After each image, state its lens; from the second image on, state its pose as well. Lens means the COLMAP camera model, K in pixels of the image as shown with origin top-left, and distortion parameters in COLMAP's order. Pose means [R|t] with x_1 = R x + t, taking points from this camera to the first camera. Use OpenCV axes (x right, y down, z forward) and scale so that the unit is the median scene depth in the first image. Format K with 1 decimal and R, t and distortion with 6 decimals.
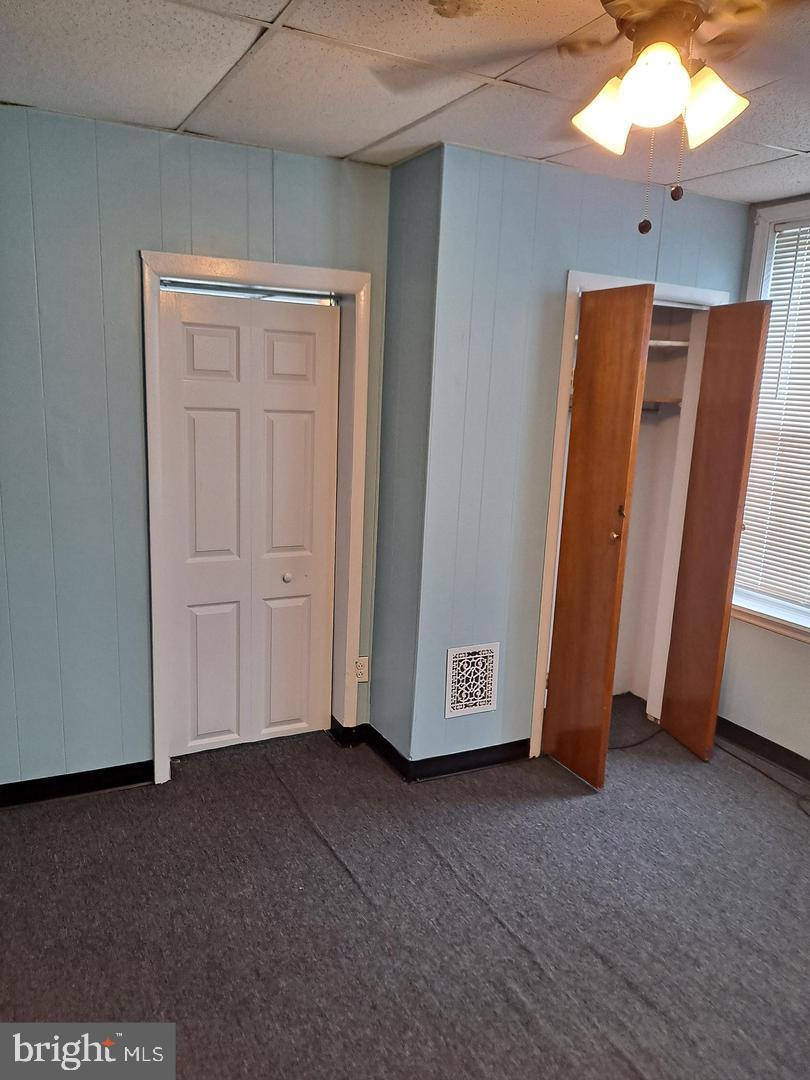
lens RADIAL K [[804.2, 0, 403.6], [0, 804.2, 549.0], [0, 0, 1]] dist [0.046411, -0.036999]
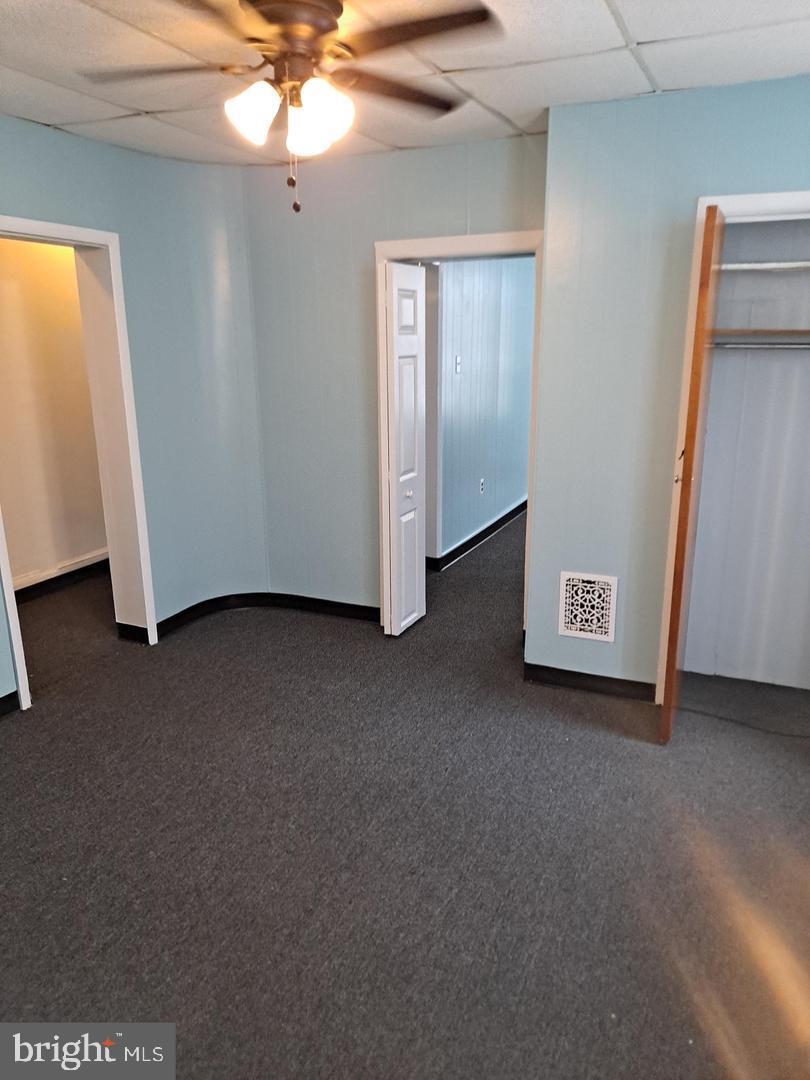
lens RADIAL K [[804.2, 0, 399.0], [0, 804.2, 550.5], [0, 0, 1]] dist [0.046411, -0.036999]
pose [[0.614643, 0.162553, -0.771875, 0.747710], [-0.120850, 0.986389, 0.111496, 0.000242], [0.779493, 0.024751, 0.625921, 0.135872]]
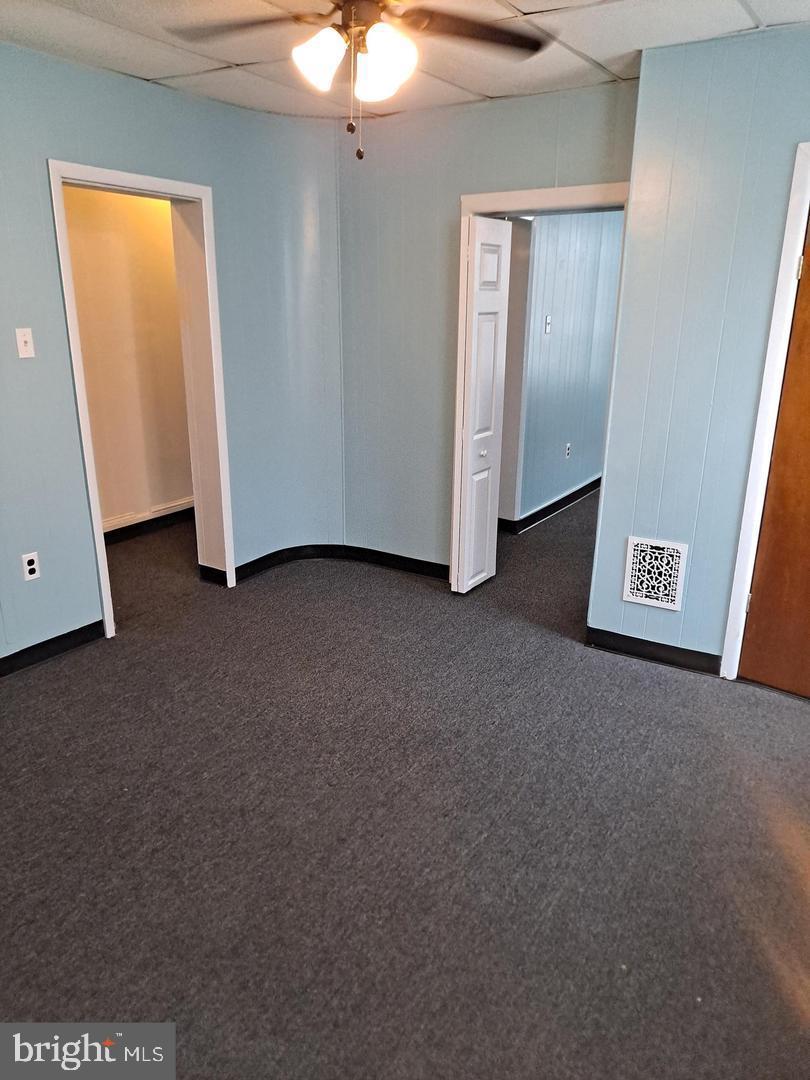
lens RADIAL K [[804.2, 0, 399.0], [0, 804.2, 548.9], [0, 0, 1]] dist [0.046411, -0.036999]
pose [[0.502852, 0.223113, -0.835081, 0.789259], [-0.154641, 0.973747, 0.167042, 0.008056], [0.850427, 0.045140, 0.524153, 0.169407]]
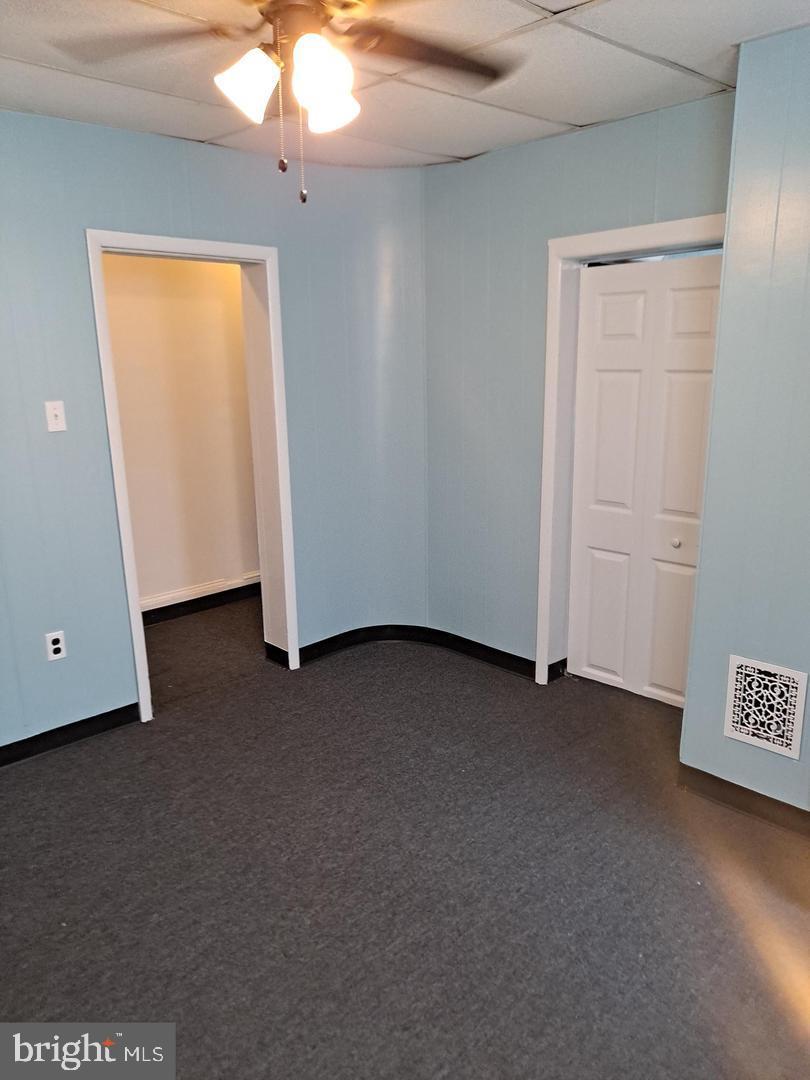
lens RADIAL K [[804.2, 0, 394.6], [0, 804.2, 550.5], [0, 0, 1]] dist [0.046411, -0.036999]
pose [[0.272637, 0.189060, -0.943359, 0.717635], [-0.156393, 0.976171, 0.150437, -0.051561], [0.949321, 0.106520, 0.295708, 0.400885]]
